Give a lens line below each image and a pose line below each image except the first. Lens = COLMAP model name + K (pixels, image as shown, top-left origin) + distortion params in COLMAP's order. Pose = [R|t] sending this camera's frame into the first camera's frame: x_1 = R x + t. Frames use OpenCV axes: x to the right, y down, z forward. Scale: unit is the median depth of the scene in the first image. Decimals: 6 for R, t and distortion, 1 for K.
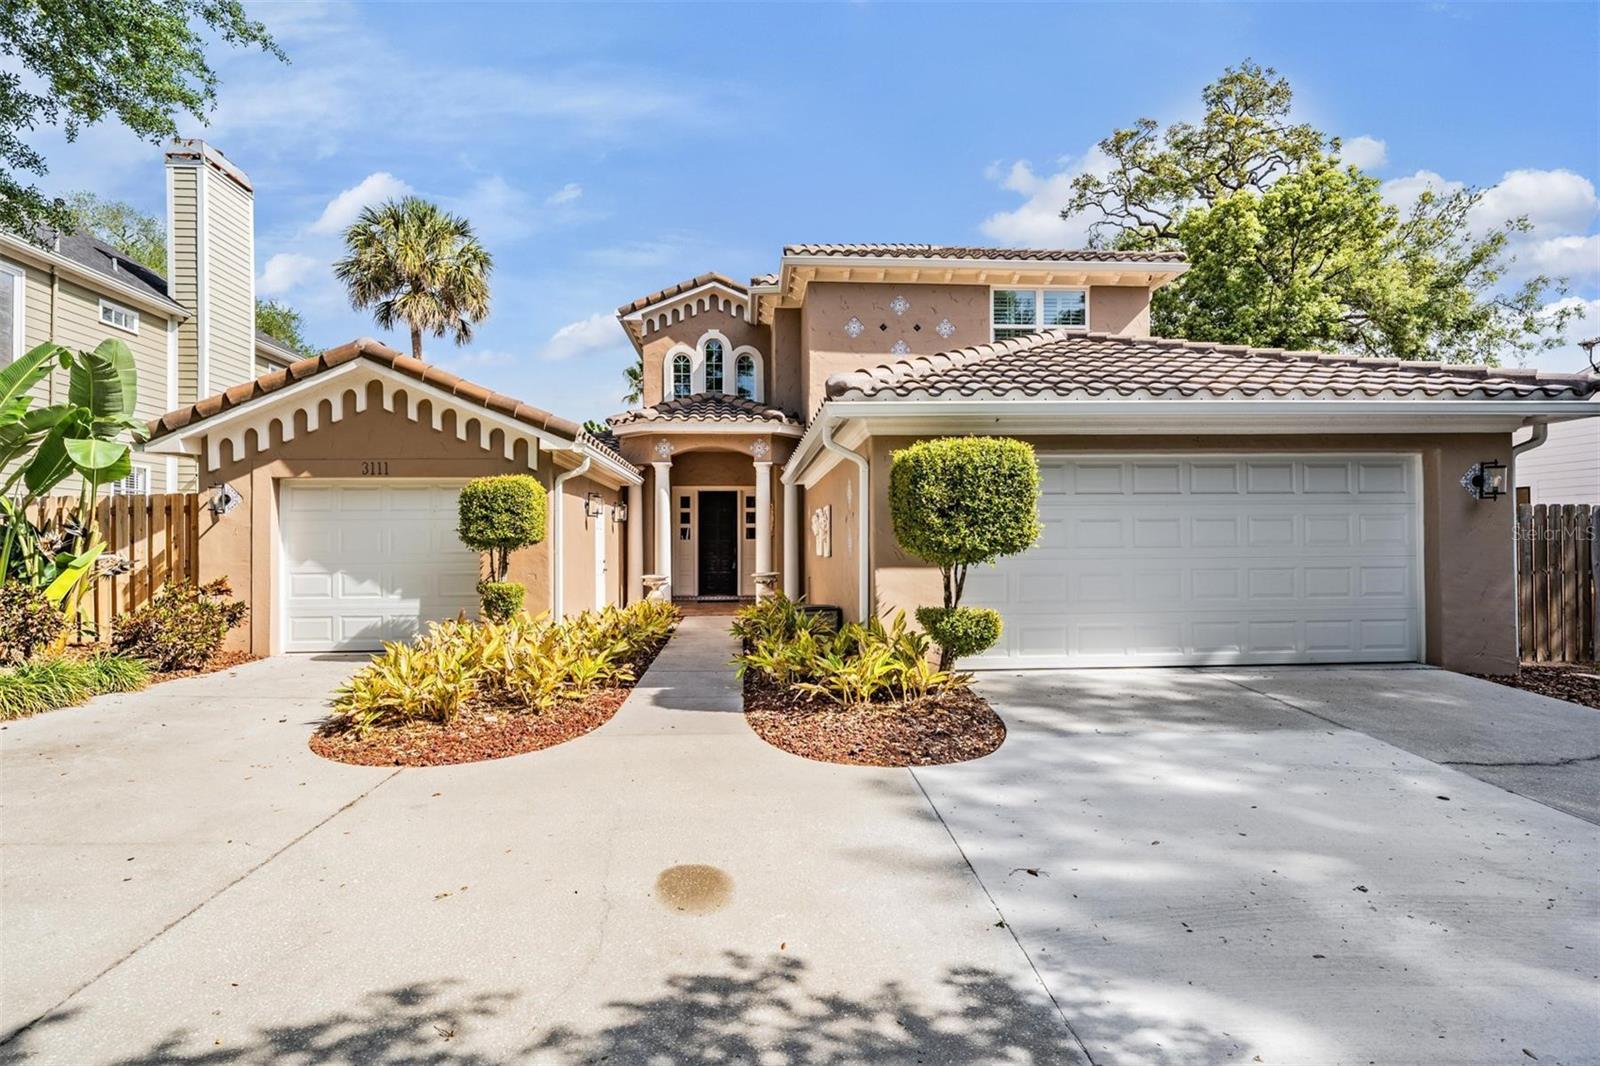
lens RADIAL K [[784.4, 0, 781.0], [0, 784.4, 538.8], [0, 0, 1]] dist [0.001610, 0.000054]
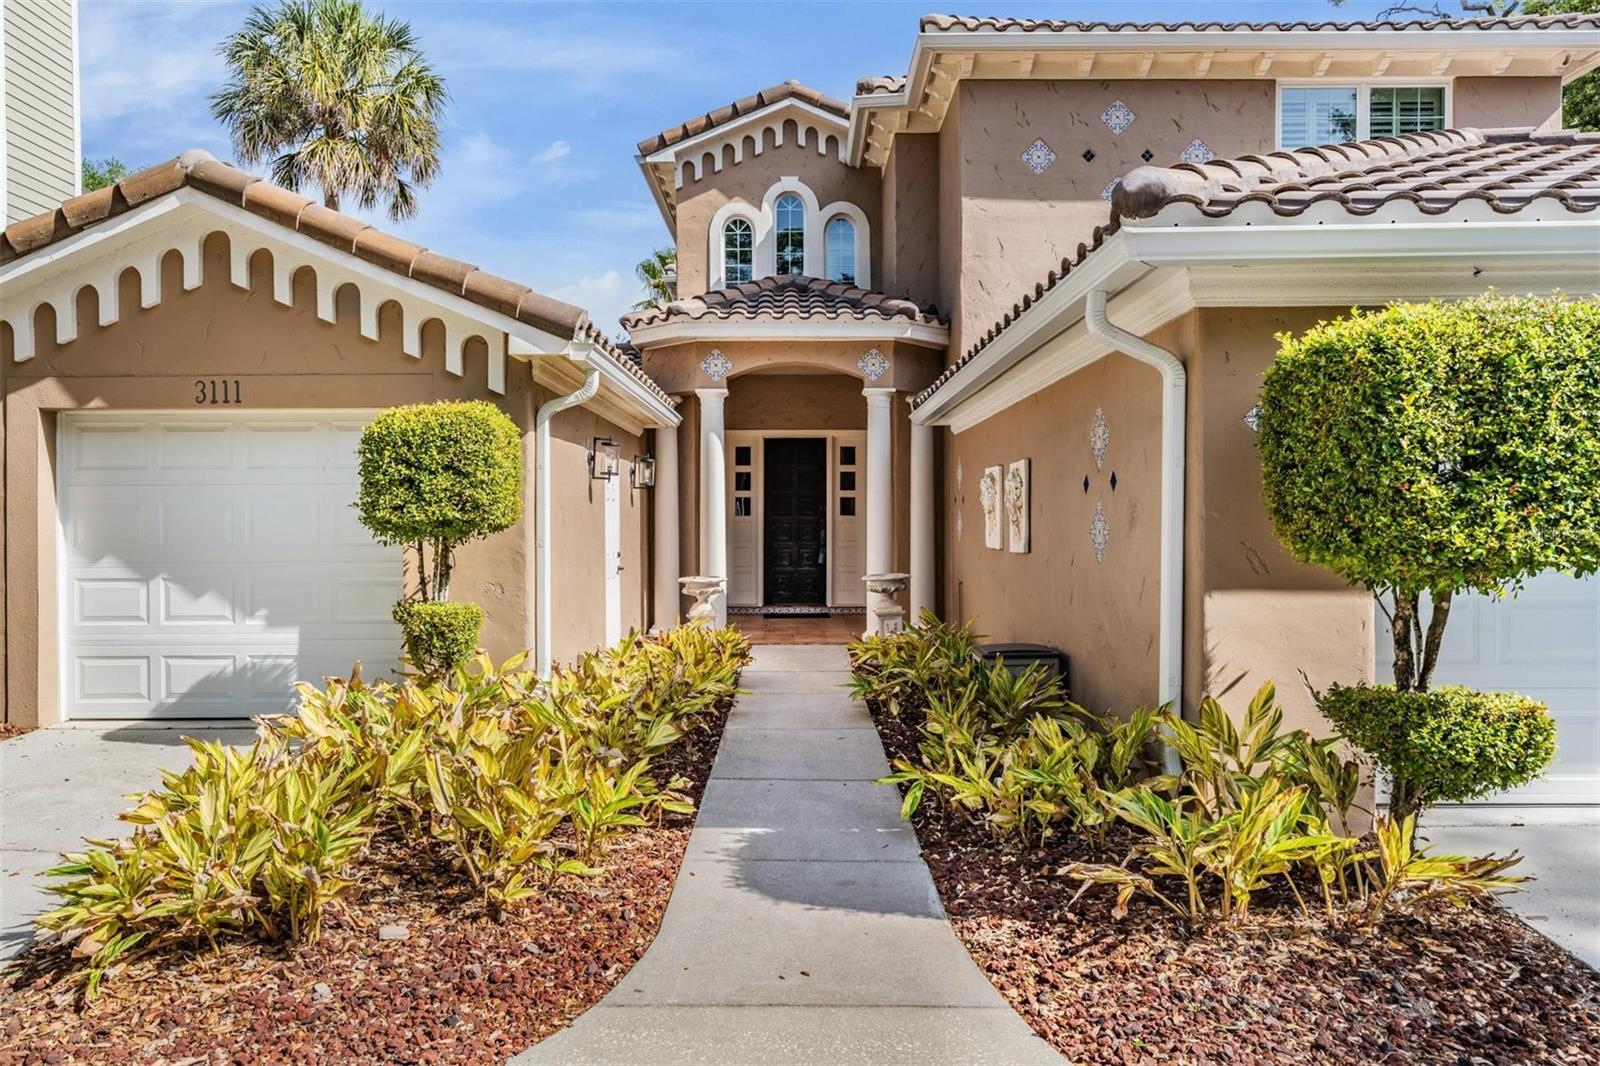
lens RADIAL K [[1107.6, 0, 770.0], [0, 1107.6, 534.3], [0, 0, 1]] dist [0.000862, -0.000719]
pose [[0.997186, 0.005356, -0.074778, -0.043654], [-0.003716, 0.999750, 0.022050, -0.005000], [0.074877, -0.021710, 0.996956, 0.155272]]
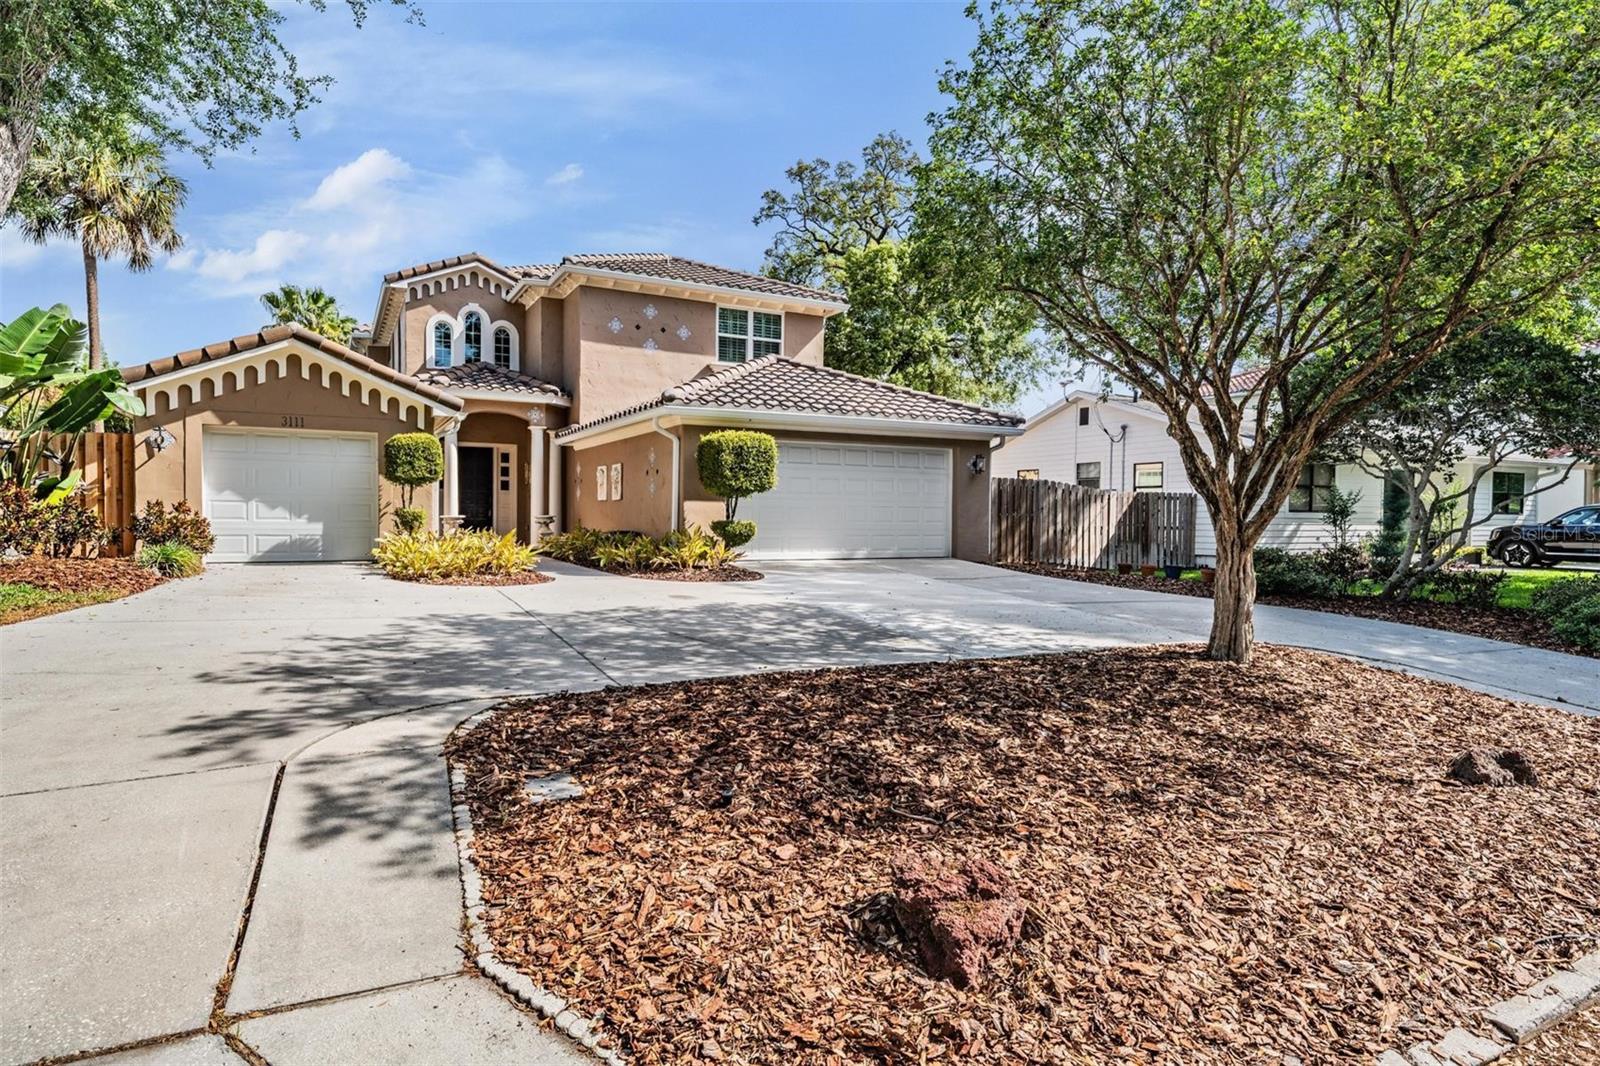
lens RADIAL K [[868.3, 0, 797.2], [0, 868.3, 516.5], [0, 0, 1]] dist [0.003741, -0.000586]
pose [[0.912195, 0.014734, 0.409492, -0.213917], [-0.019772, 0.999772, 0.008072, 0.025293], [-0.409280, -0.015459, 0.912278, -0.421232]]
